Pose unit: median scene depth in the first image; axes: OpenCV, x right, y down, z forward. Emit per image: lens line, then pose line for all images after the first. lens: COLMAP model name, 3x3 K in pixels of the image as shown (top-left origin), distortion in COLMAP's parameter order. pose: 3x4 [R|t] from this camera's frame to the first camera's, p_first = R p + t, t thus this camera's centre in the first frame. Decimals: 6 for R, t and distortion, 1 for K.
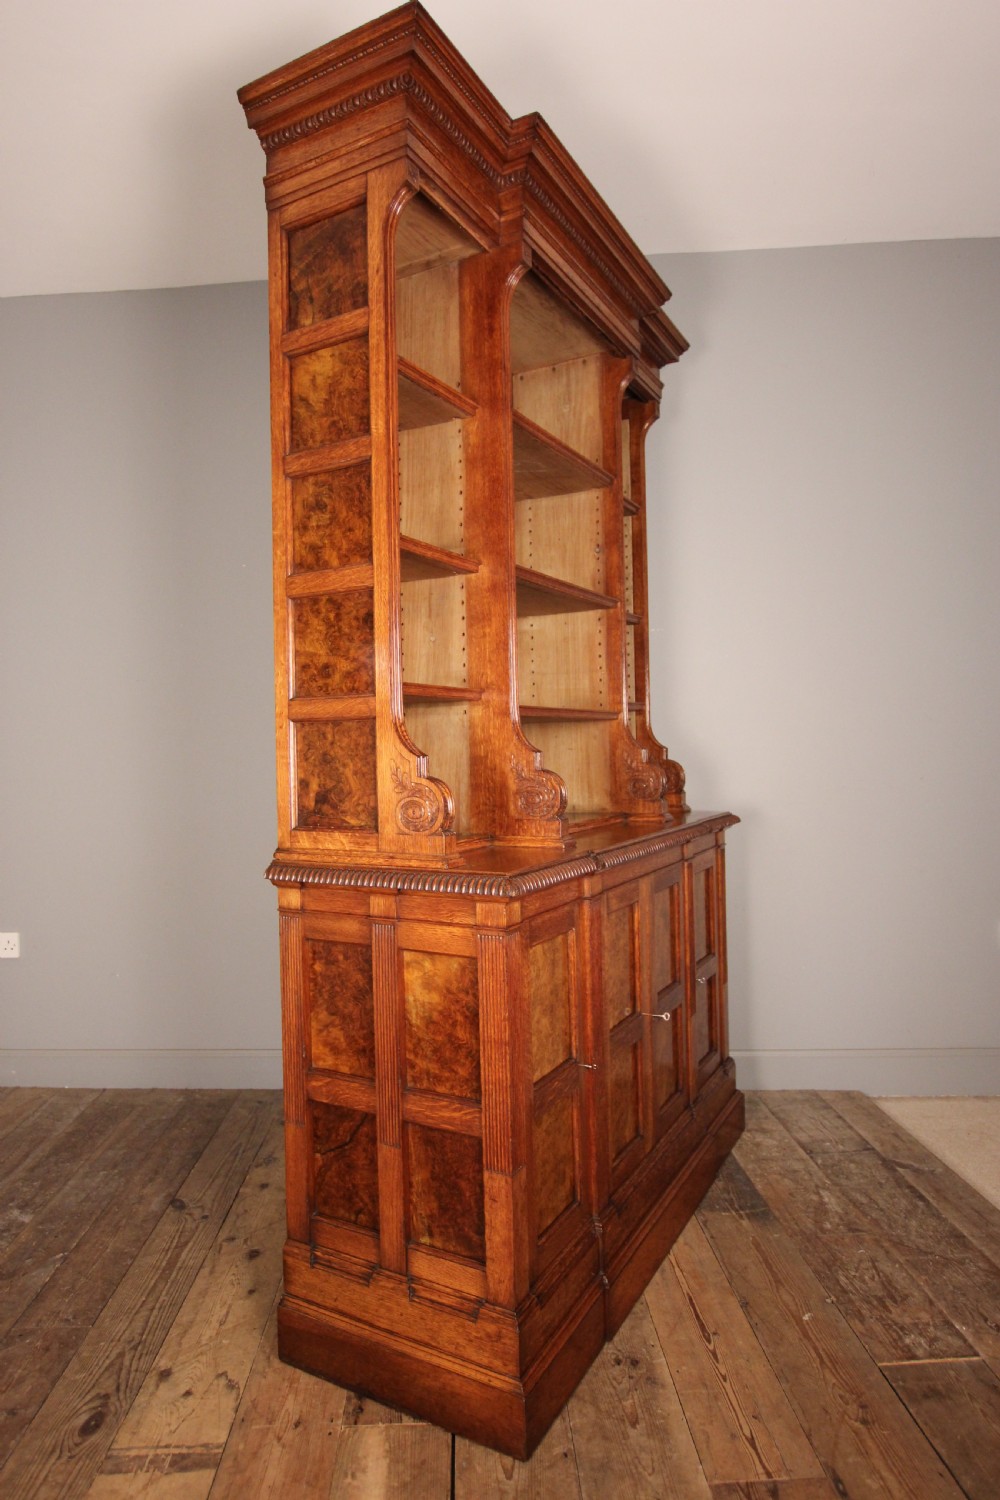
lens RADIAL K [[898.7, 0, 494.9], [0, 898.7, 745.5], [0, 0, 1]] dist [-0.017337, 0.000138]
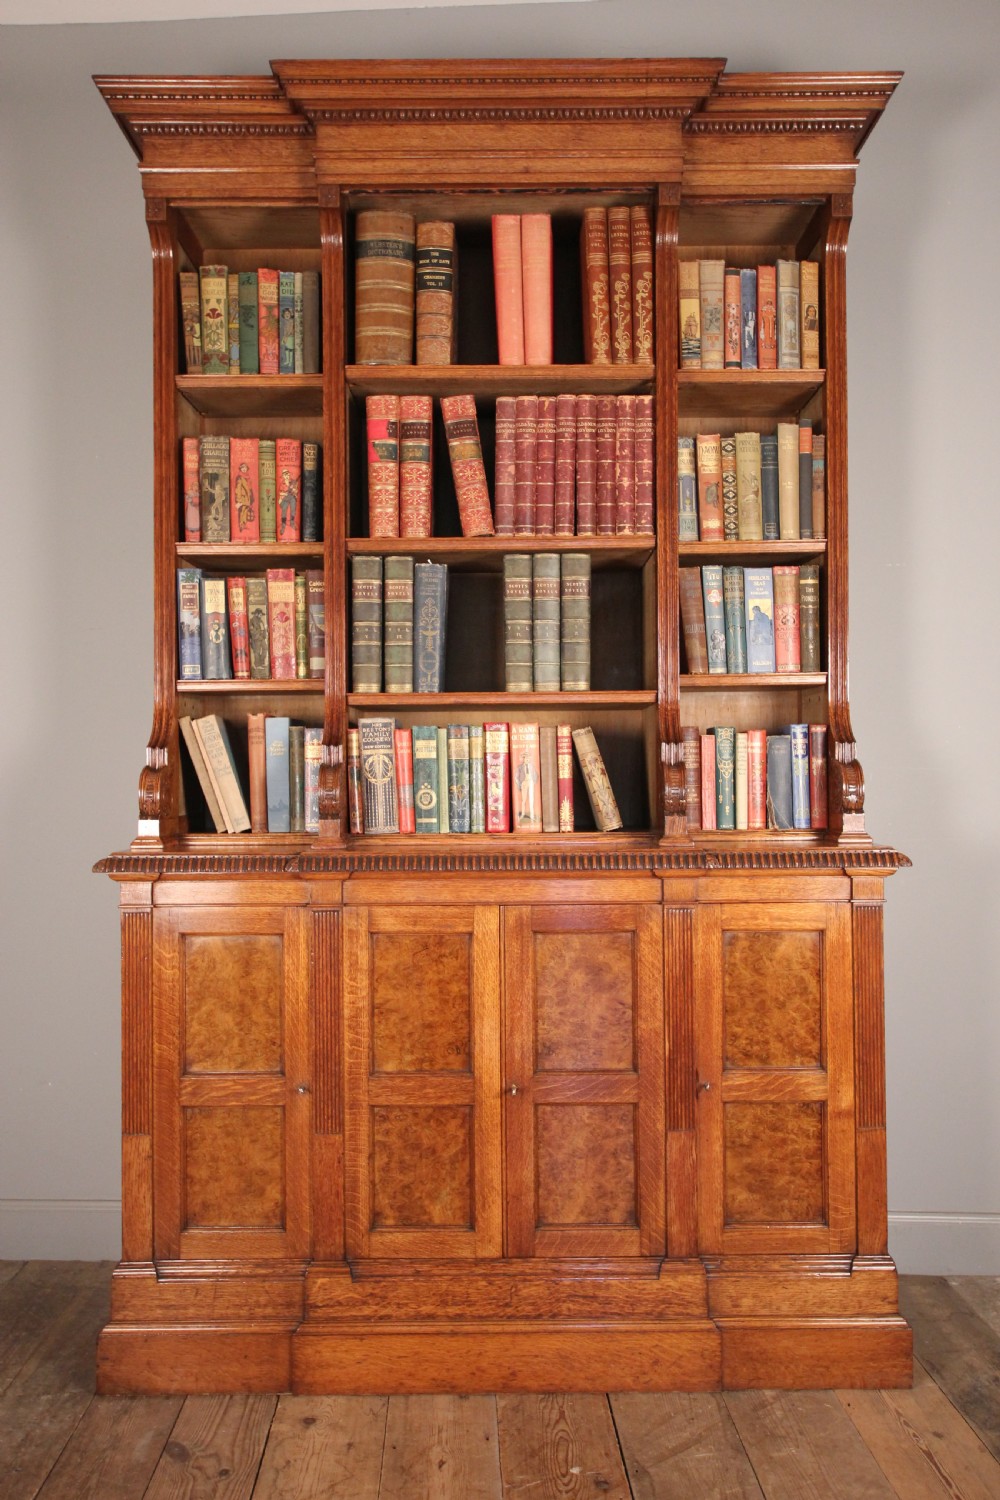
lens RADIAL K [[1295.1, 0, 506.3], [0, 1295.1, 755.9], [0, 0, 1]] dist [-0.001574, 0.037600]
pose [[0.494980, 0.007515, -0.868872, 1.142875], [-0.000987, 0.999967, 0.008086, 0.007296], [0.868904, -0.003144, 0.494971, 0.449035]]
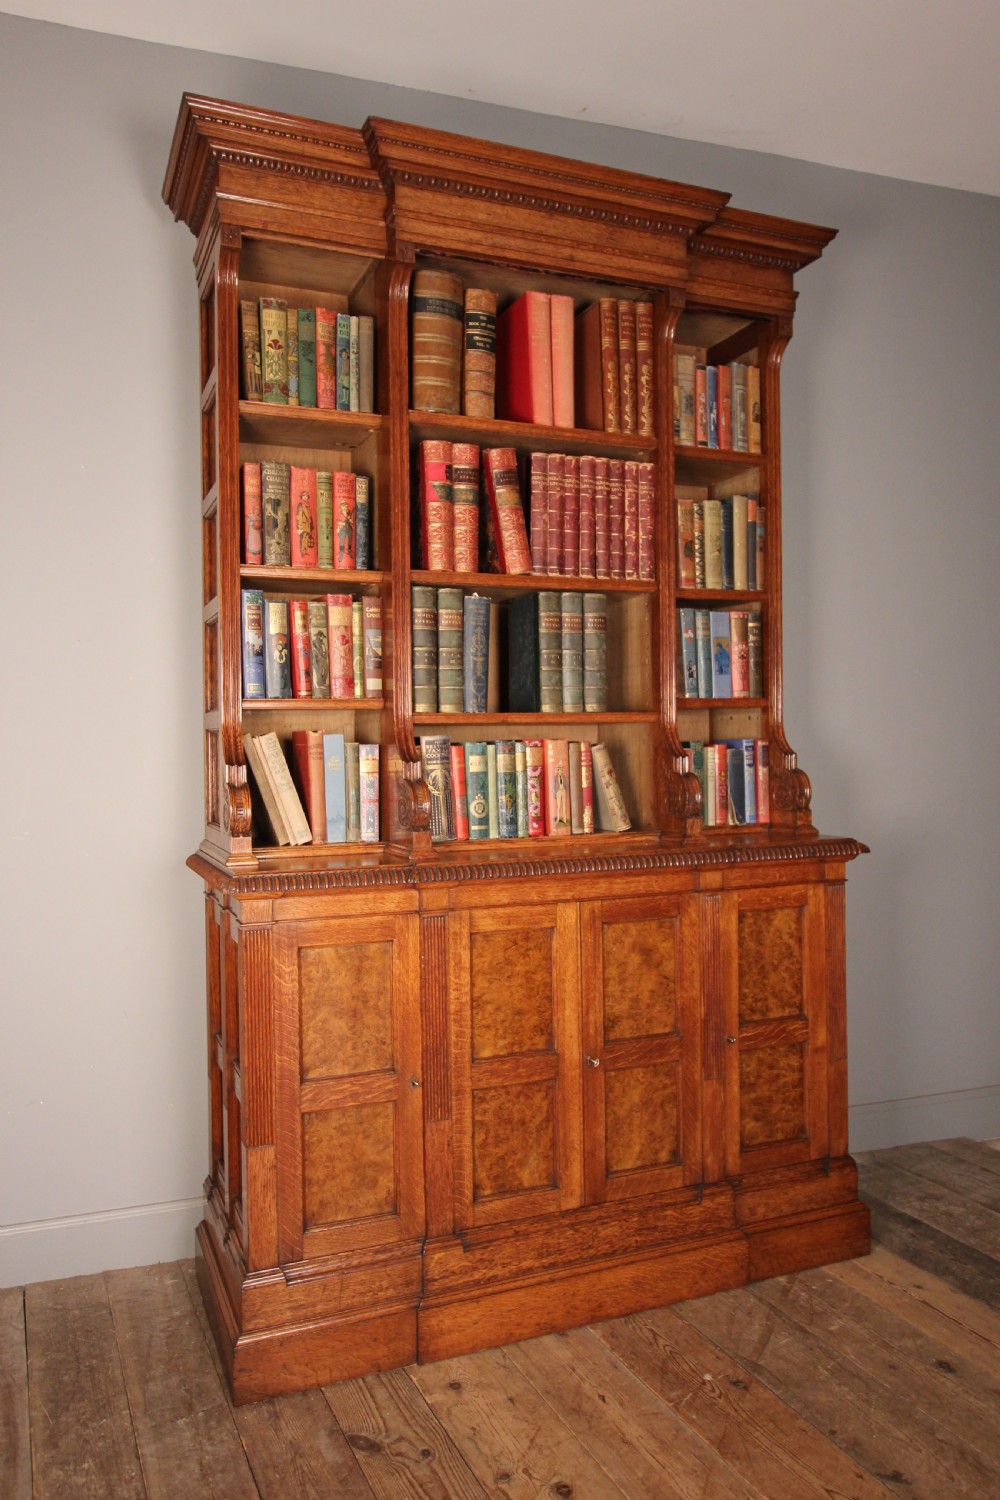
lens RADIAL K [[1083.8, 0, 492.7], [0, 1083.8, 749.5], [0, 0, 1]] dist [-0.009724, 0.021149]
pose [[0.785961, 0.013665, -0.618125, 0.762799], [-0.002072, 0.999808, 0.019469, -0.025637], [0.618273, -0.014021, 0.785838, 0.106356]]
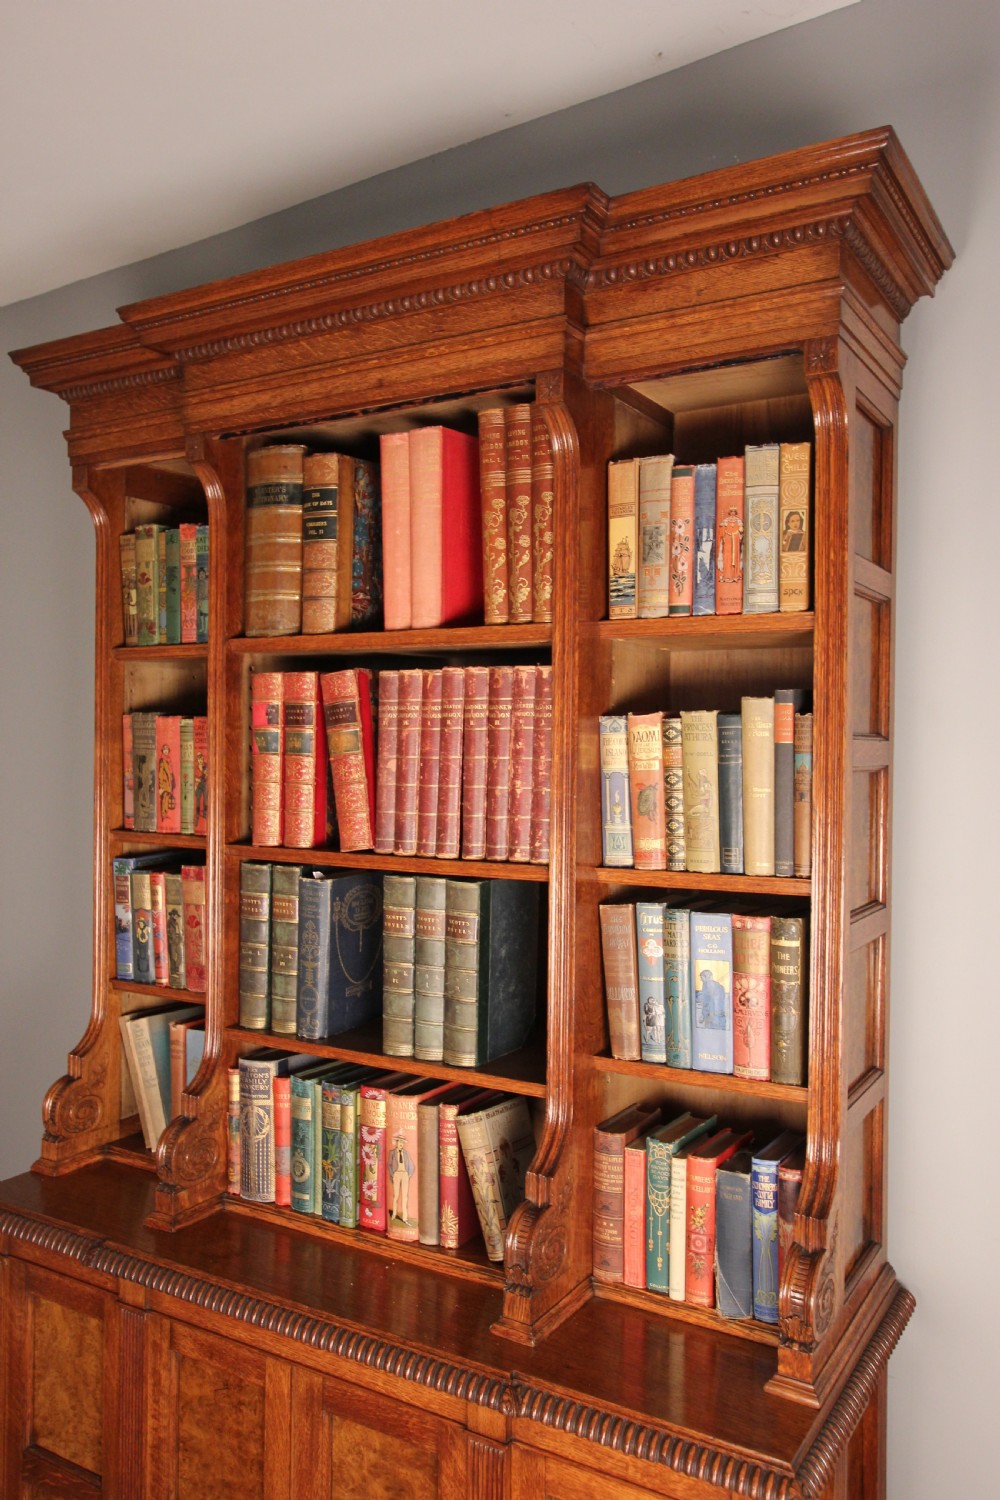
lens RADIAL K [[1186.9, 0, 490.0], [0, 1186.9, 747.6], [0, 0, 1]] dist [-0.011848, 0.037769]
pose [[-0.040284, 0.029462, -0.998754, 0.942139], [-0.004515, 0.999550, 0.029668, -0.290315], [0.999178, 0.005704, -0.040132, 1.160373]]
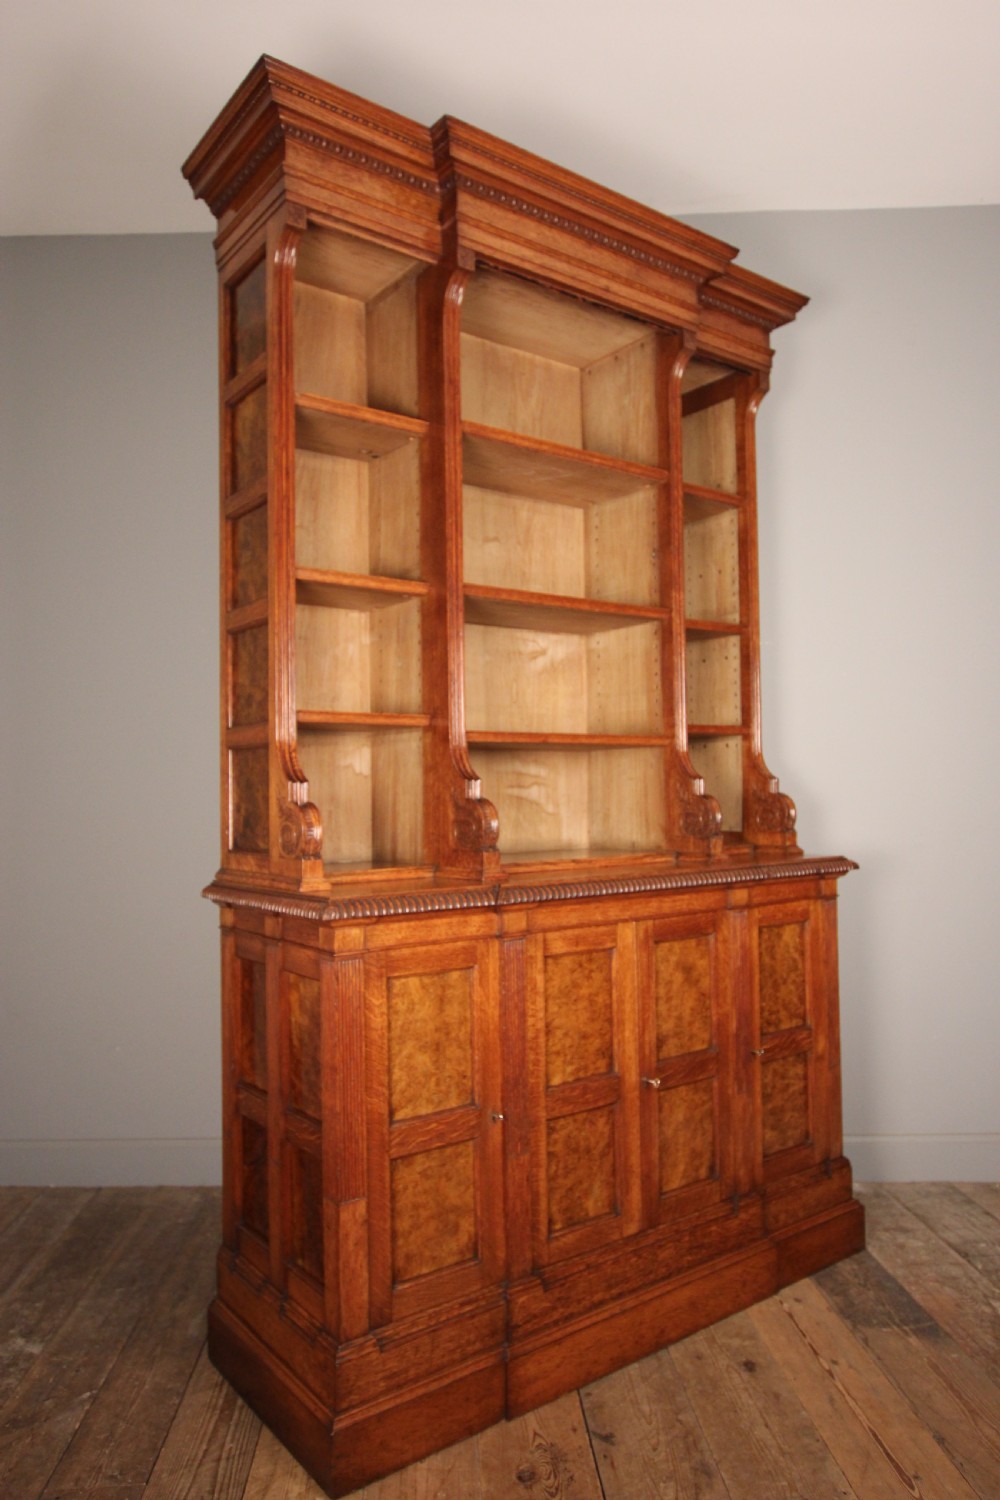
lens RADIAL K [[1036.4, 0, 514.3], [0, 1036.4, 762.1], [0, 0, 1]] dist [-0.015387, 0.030689]
pose [[0.917994, -0.004722, -0.396567, 0.465608], [-0.003136, 0.999811, -0.019165, 0.008791], [0.396583, 0.018837, 0.917806, 0.011676]]
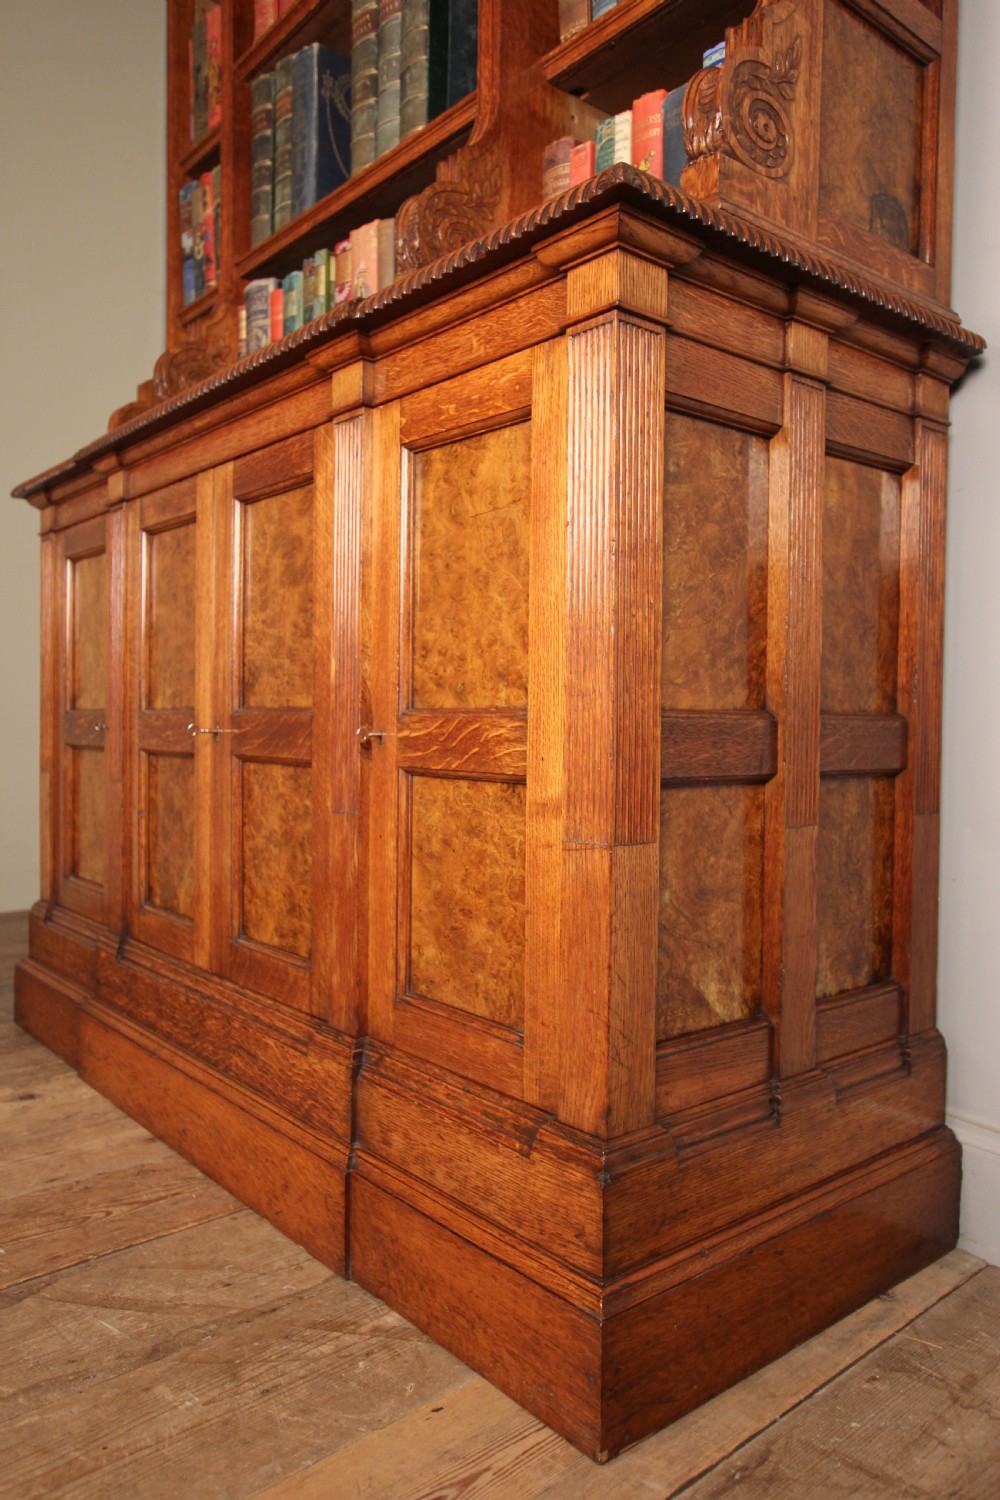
lens RADIAL K [[1083.8, 0, 492.7], [0, 1083.8, 749.5], [0, 0, 1]] dist [-0.009724, 0.021149]
pose [[-0.362242, 0.042302, -0.931124, 0.716755], [0.000666, 0.998981, 0.045125, 0.284526], [0.932084, 0.015726, -0.361901, 1.390990]]
